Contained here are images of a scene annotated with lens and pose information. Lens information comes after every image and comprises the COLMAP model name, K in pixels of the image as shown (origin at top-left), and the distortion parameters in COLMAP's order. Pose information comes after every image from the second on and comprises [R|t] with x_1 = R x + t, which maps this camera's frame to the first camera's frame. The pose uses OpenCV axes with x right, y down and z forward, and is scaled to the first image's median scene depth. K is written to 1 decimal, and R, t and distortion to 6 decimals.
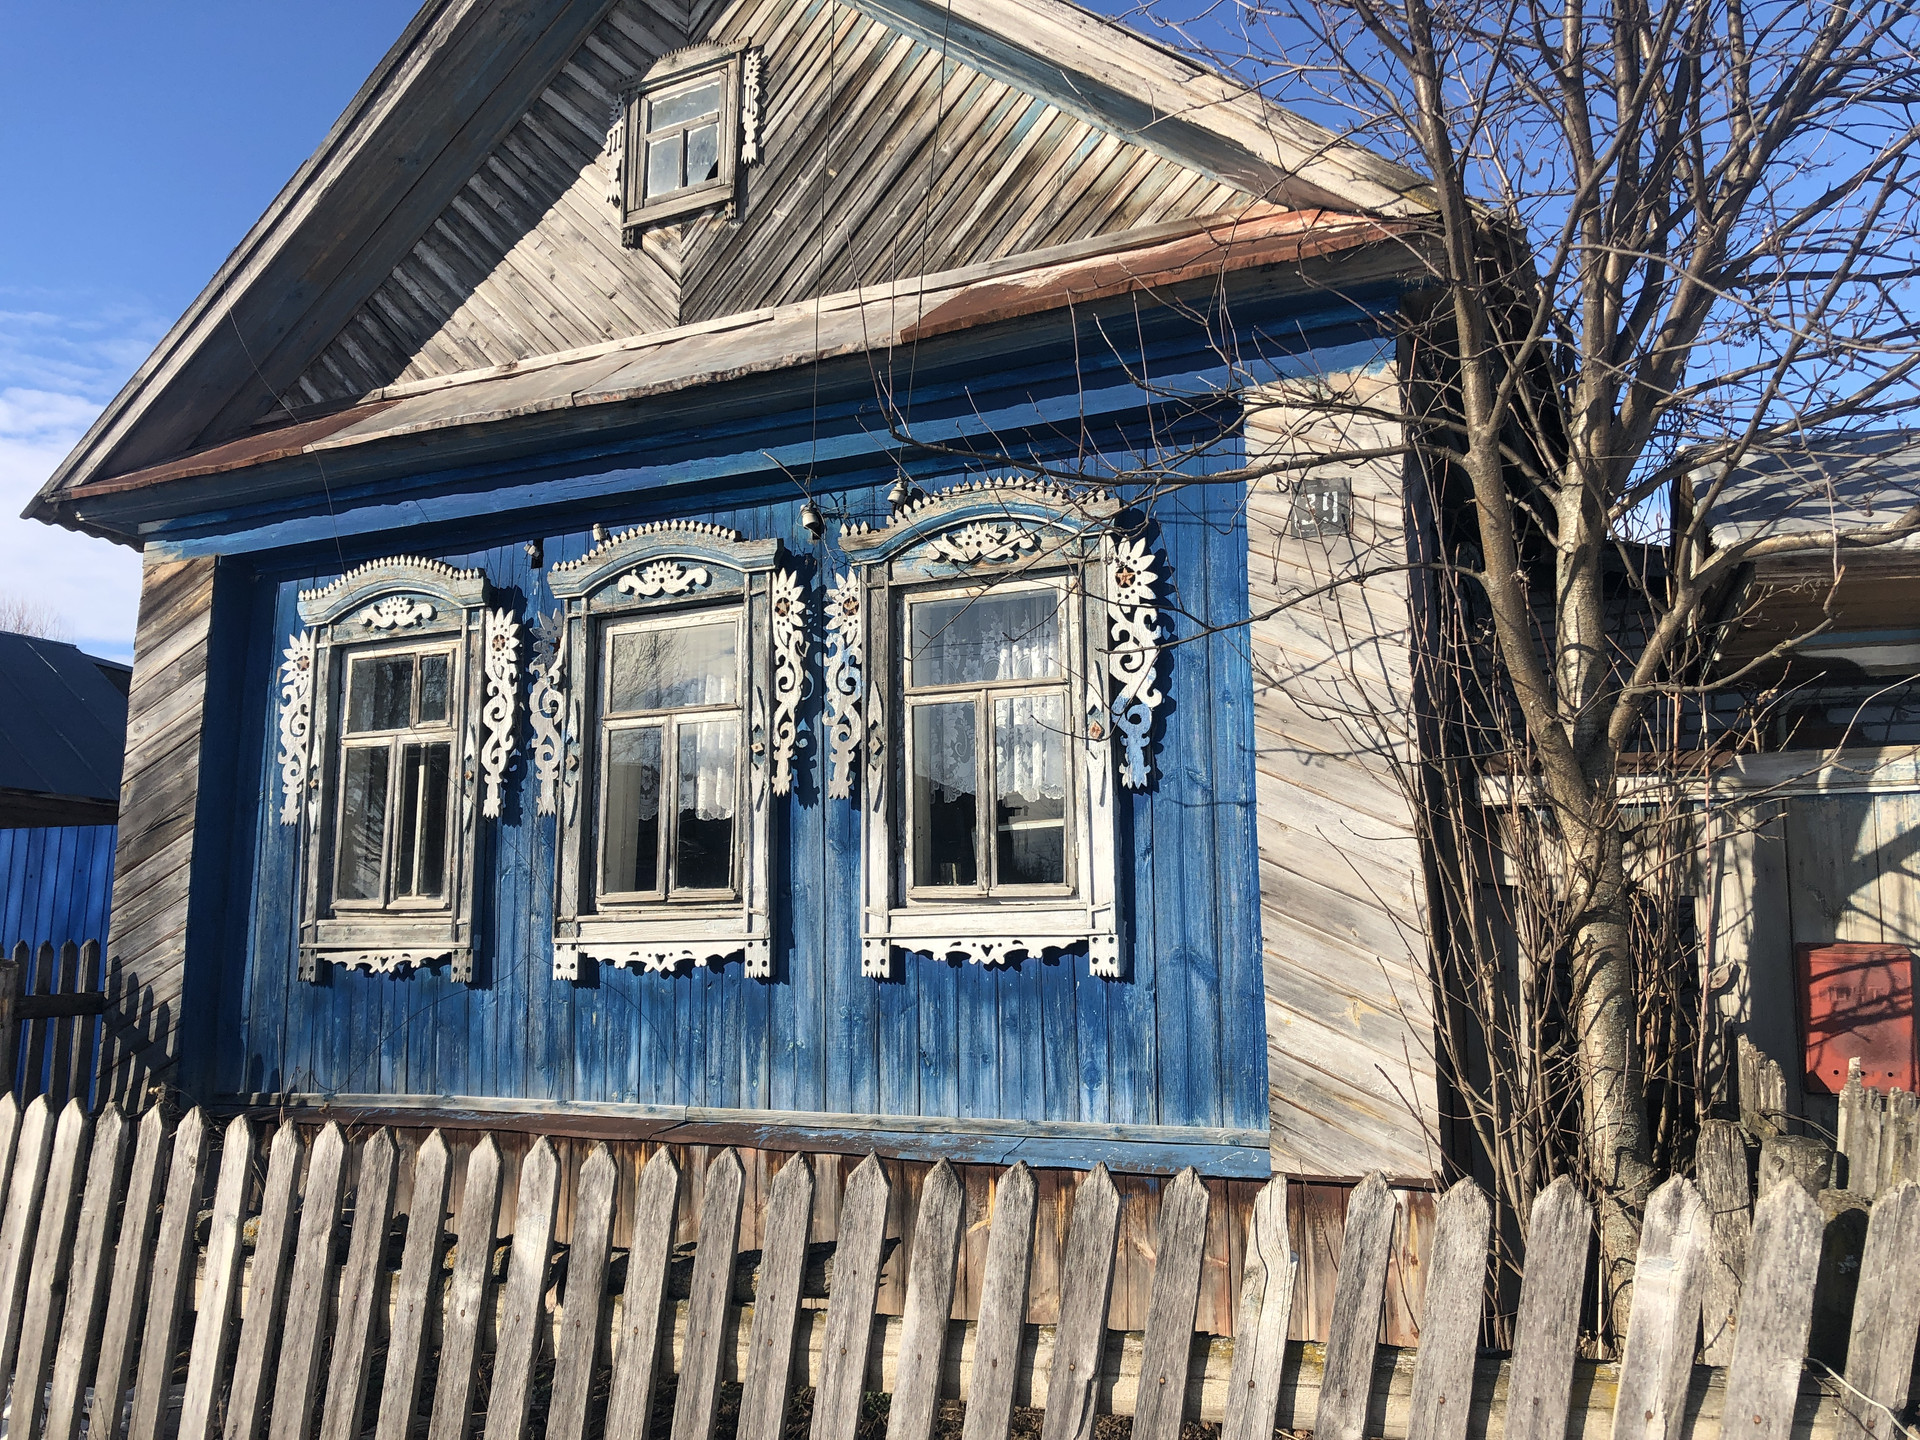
lens RADIAL K [[1545.4, 0, 959.7], [0, 1545.4, 706.5], [0, 0, 1]] dist [0.104689, -0.204168]
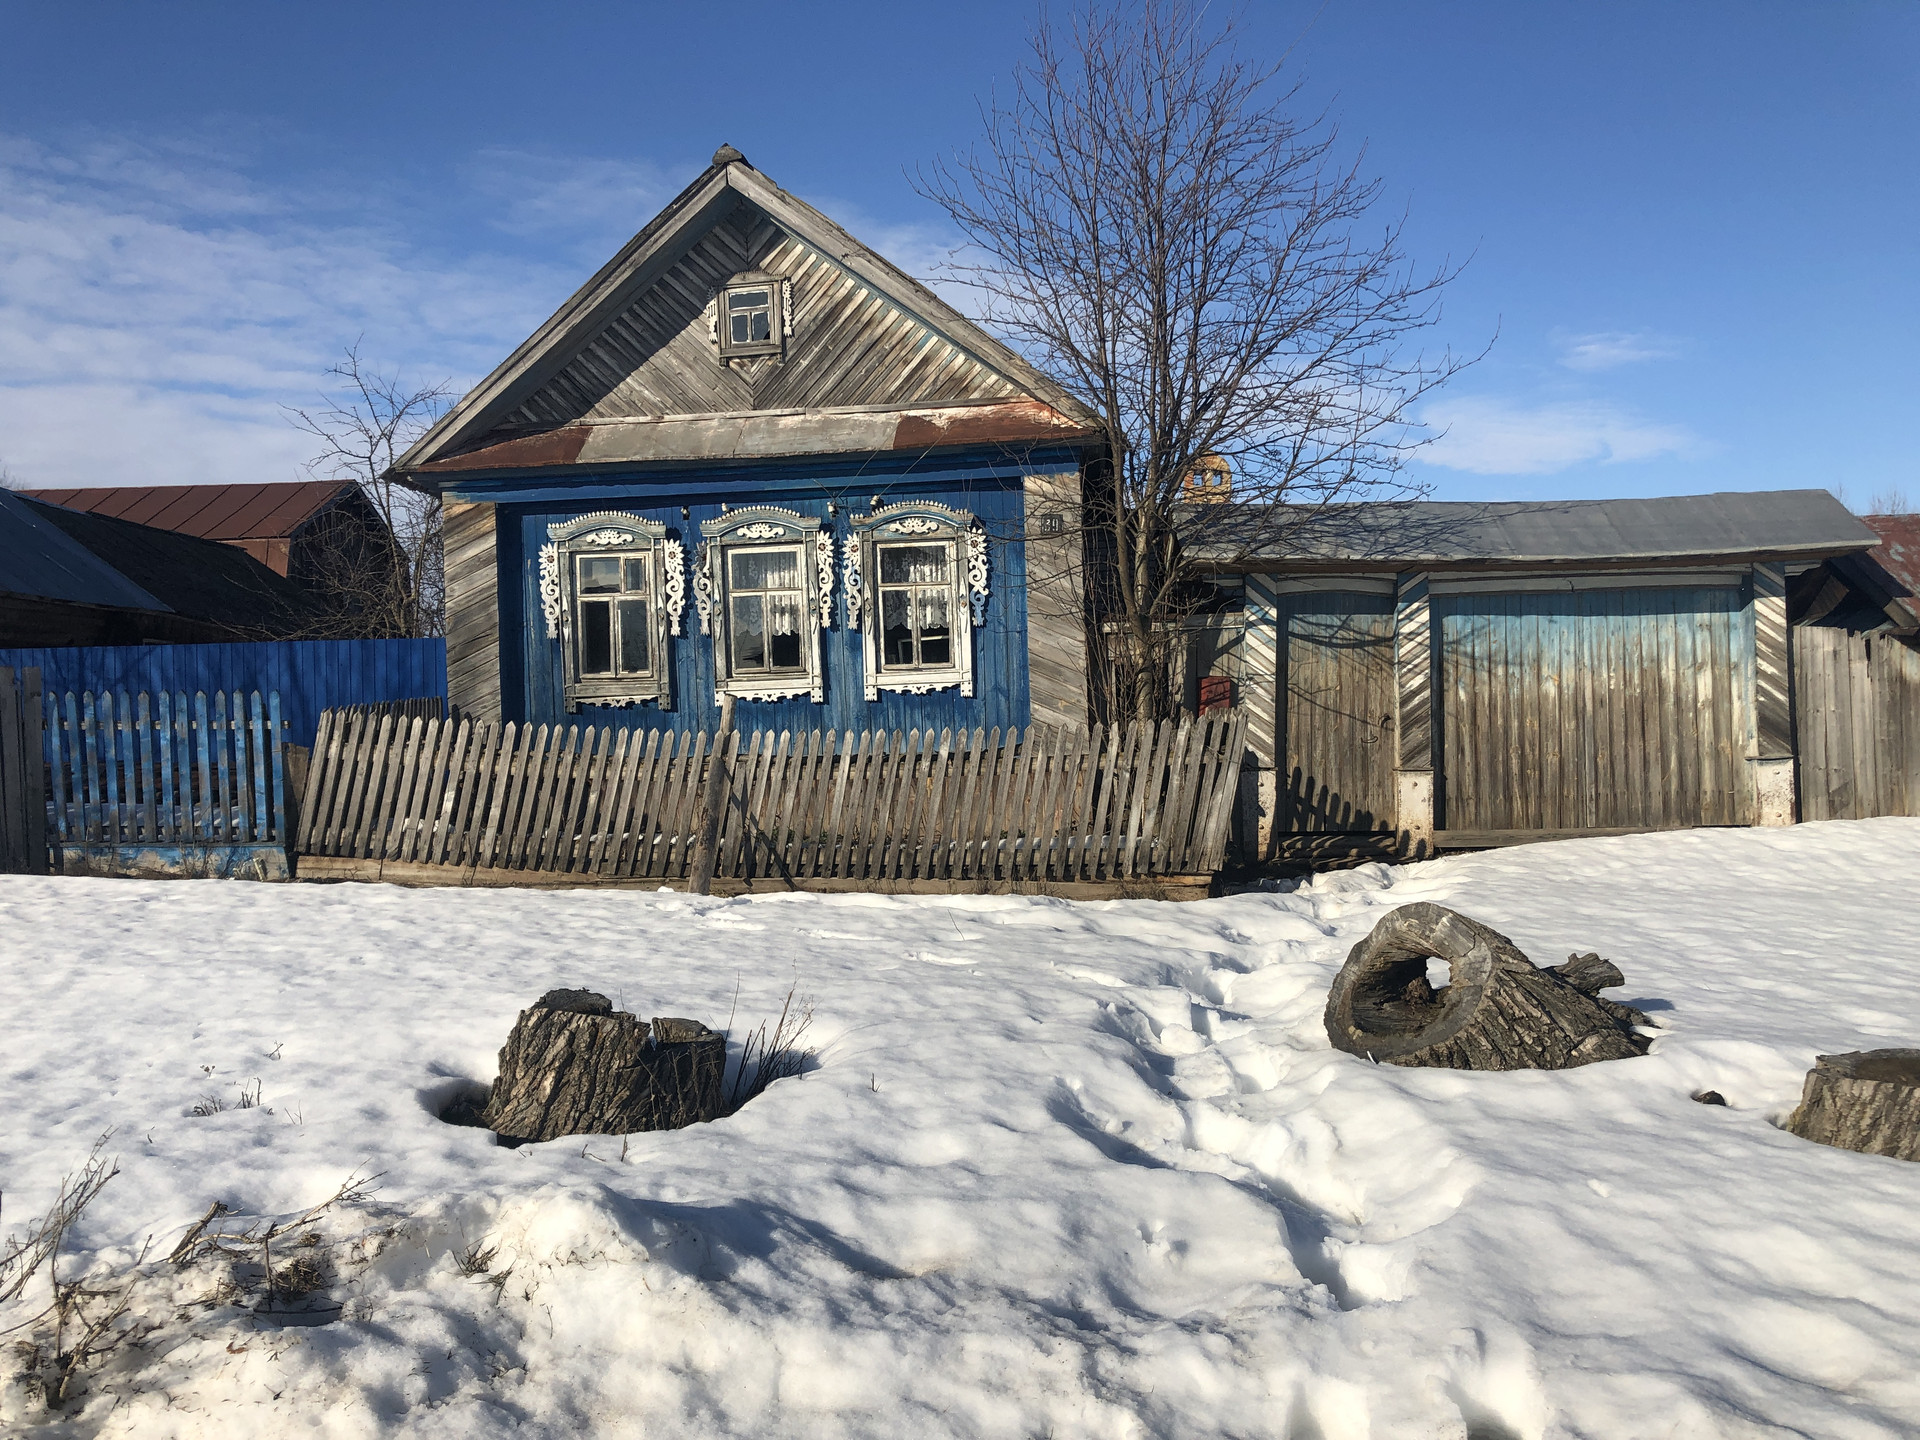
lens RADIAL K [[1545.4, 0, 959.7], [0, 1545.4, 706.5], [0, 0, 1]] dist [0.104689, -0.204168]
pose [[0.937133, -0.029247, 0.347745, -0.743857], [-0.024997, 0.988296, 0.150484, -0.184183], [-0.348077, -0.149716, 0.925434, -1.284143]]
